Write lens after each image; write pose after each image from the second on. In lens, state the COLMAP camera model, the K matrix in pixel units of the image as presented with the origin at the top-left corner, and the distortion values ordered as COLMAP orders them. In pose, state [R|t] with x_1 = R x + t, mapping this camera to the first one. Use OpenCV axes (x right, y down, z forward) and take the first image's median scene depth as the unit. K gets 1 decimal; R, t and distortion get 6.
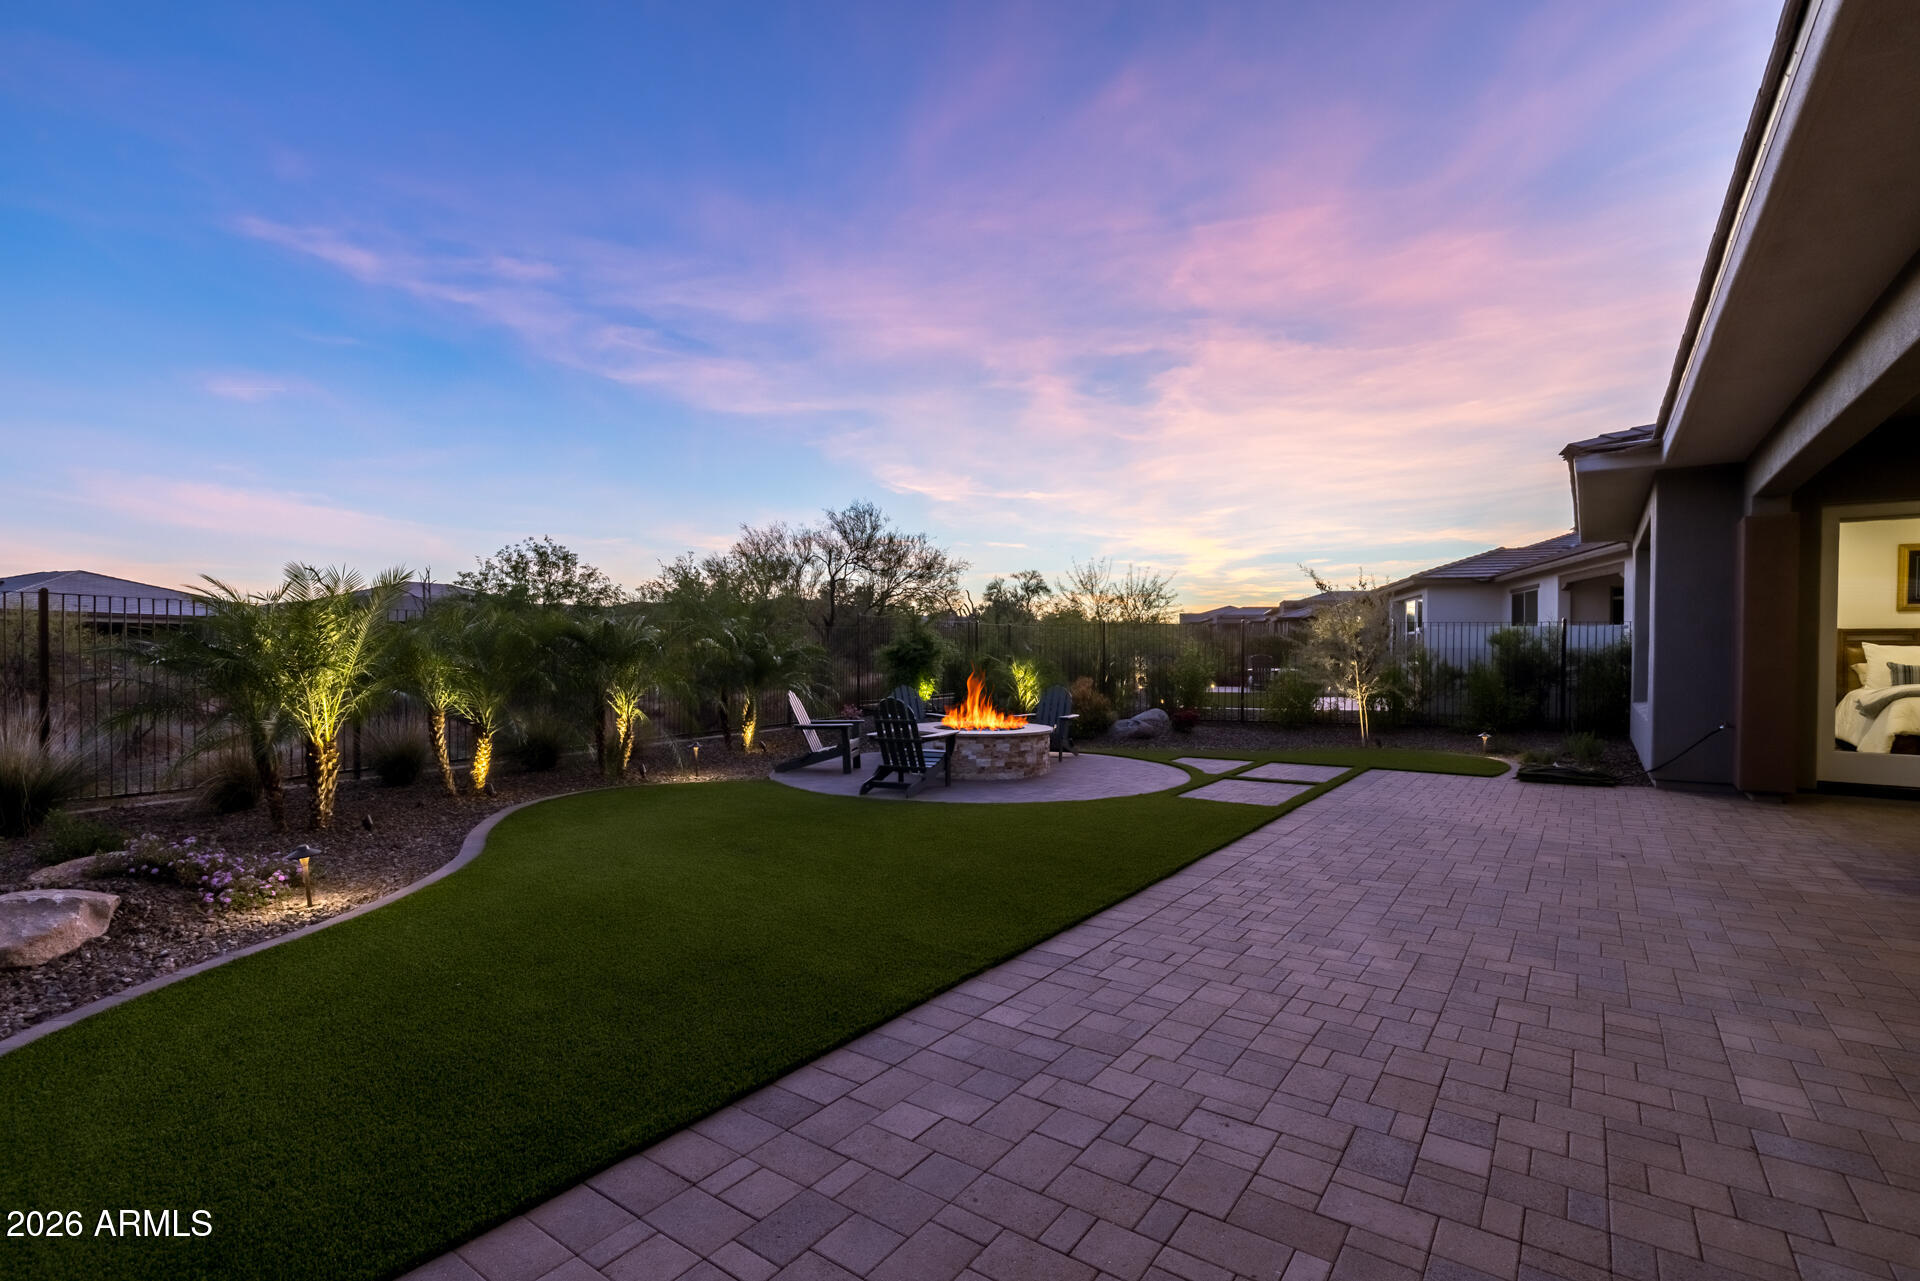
lens RADIAL K [[877.9, 0, 929.4], [0, 877.9, 664.8], [0, 0, 1]] dist [0.000617, 0.000095]
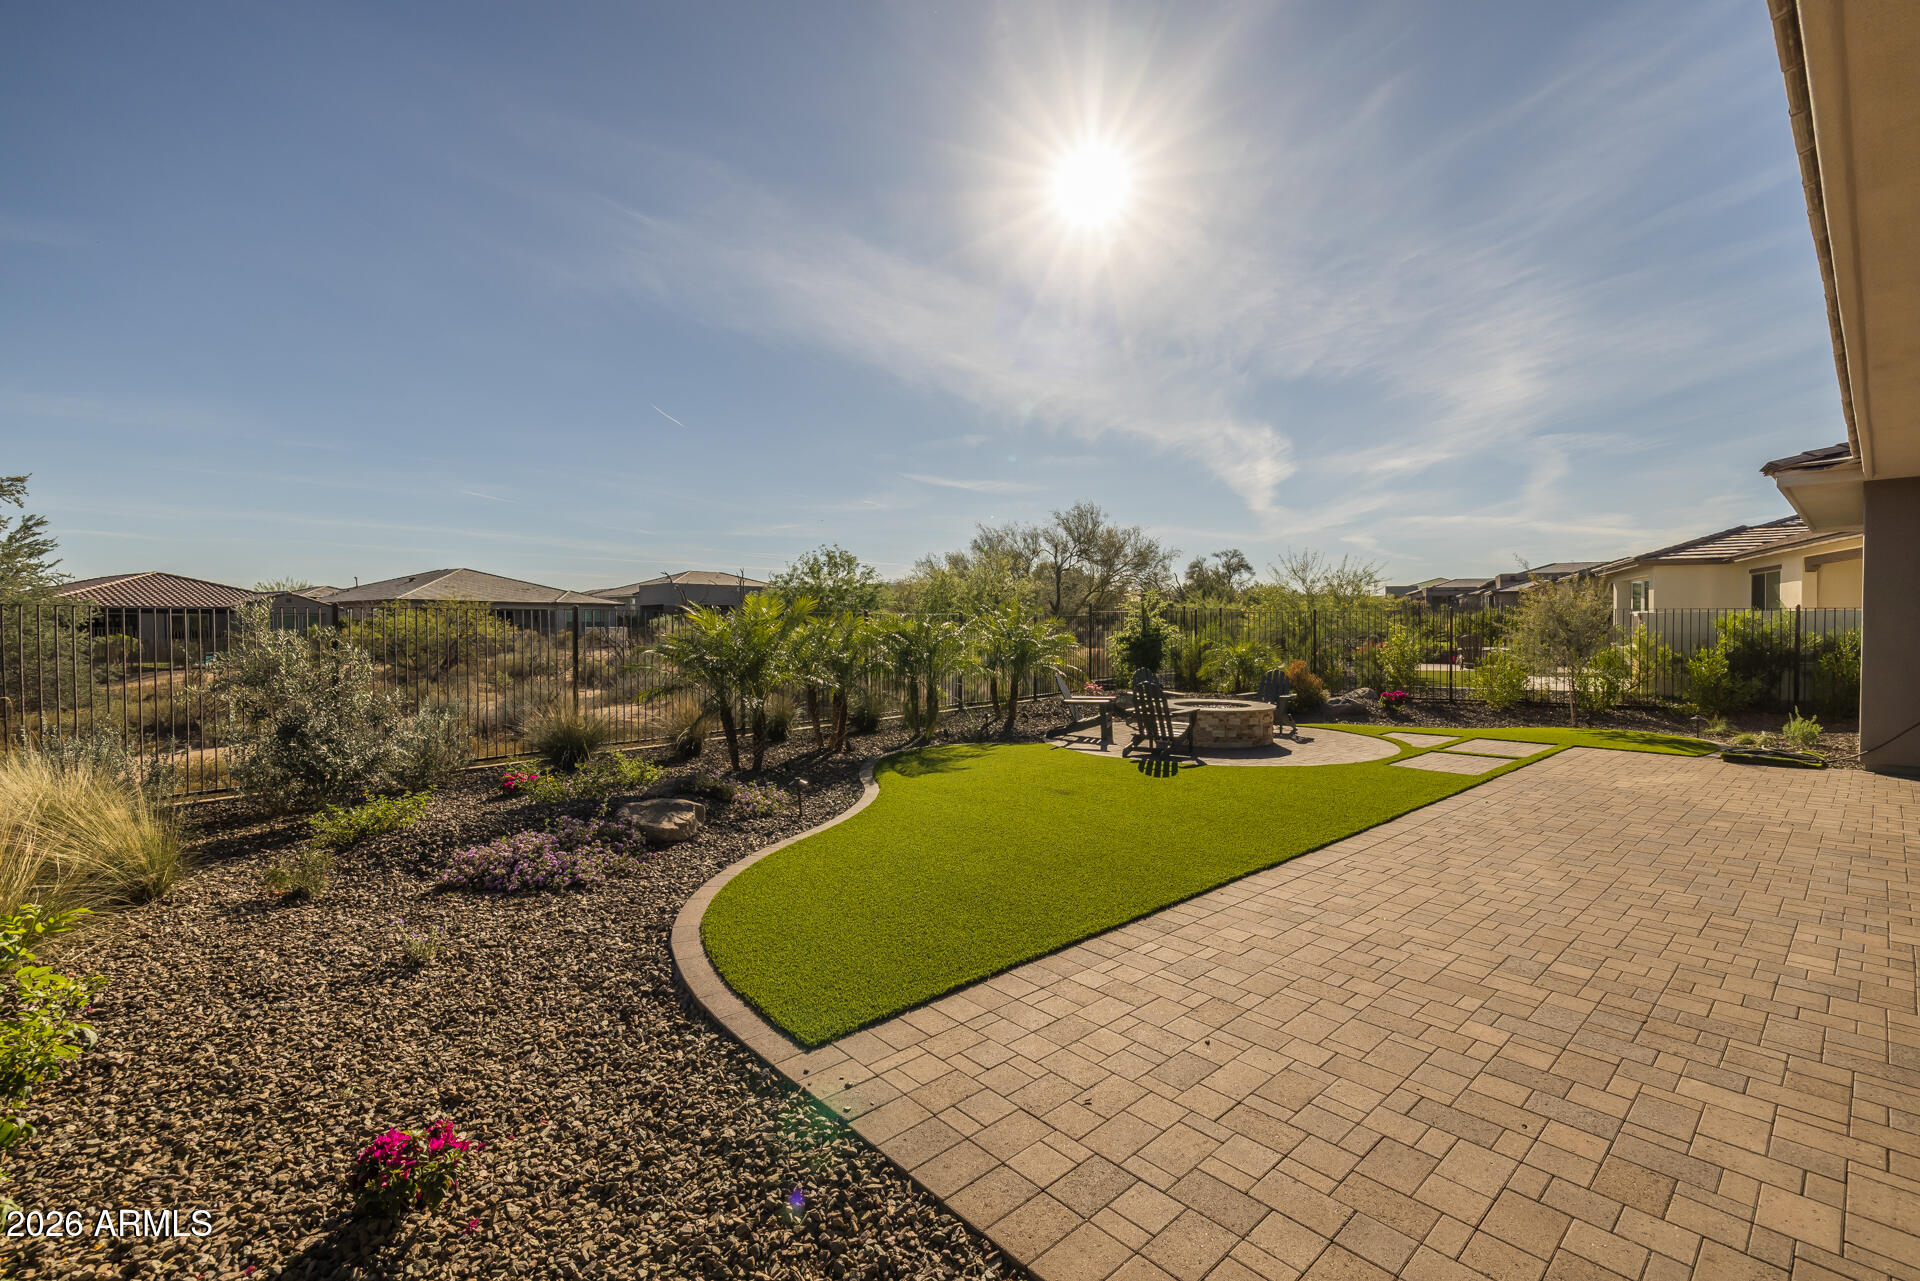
lens RADIAL K [[805.3, 0, 951.6], [0, 805.3, 648.6], [0, 0, 1]] dist [0.003966, 0.000494]
pose [[0.976858, -0.001110, -0.213884, -0.064255], [0.004193, 0.999894, 0.013964, -0.027459], [0.213846, -0.014538, 0.976759, -0.202007]]
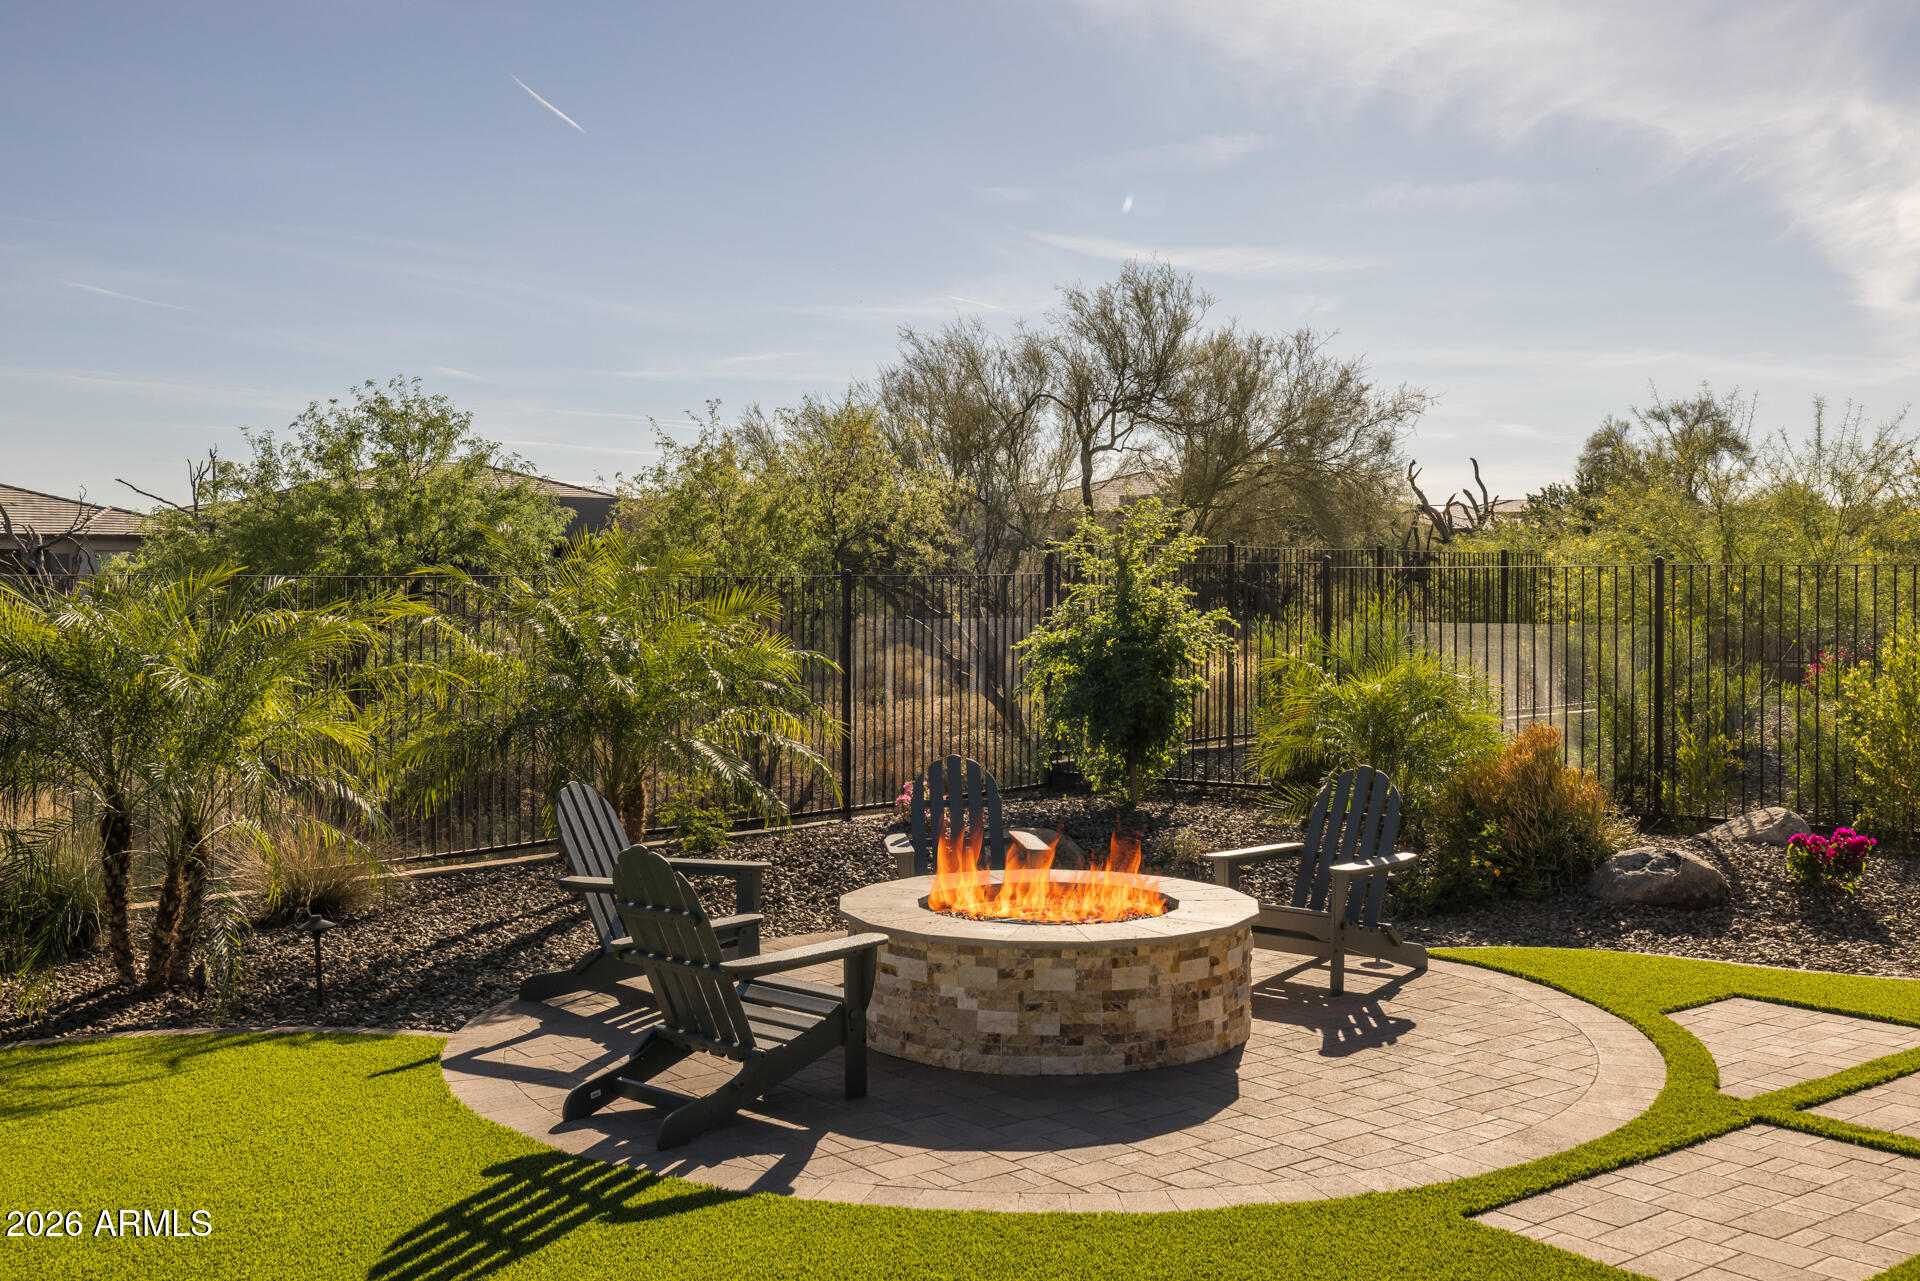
lens RADIAL K [[1873.5, 0, 960.0], [0, 1873.5, 640.5], [0, 0, 1]] dist [0.021759, -0.039795]
pose [[0.959829, 0.002193, -0.280576, 0.252400], [0.001719, 0.999905, 0.013698, -0.047336], [0.280579, -0.013630, 0.959734, 0.296837]]
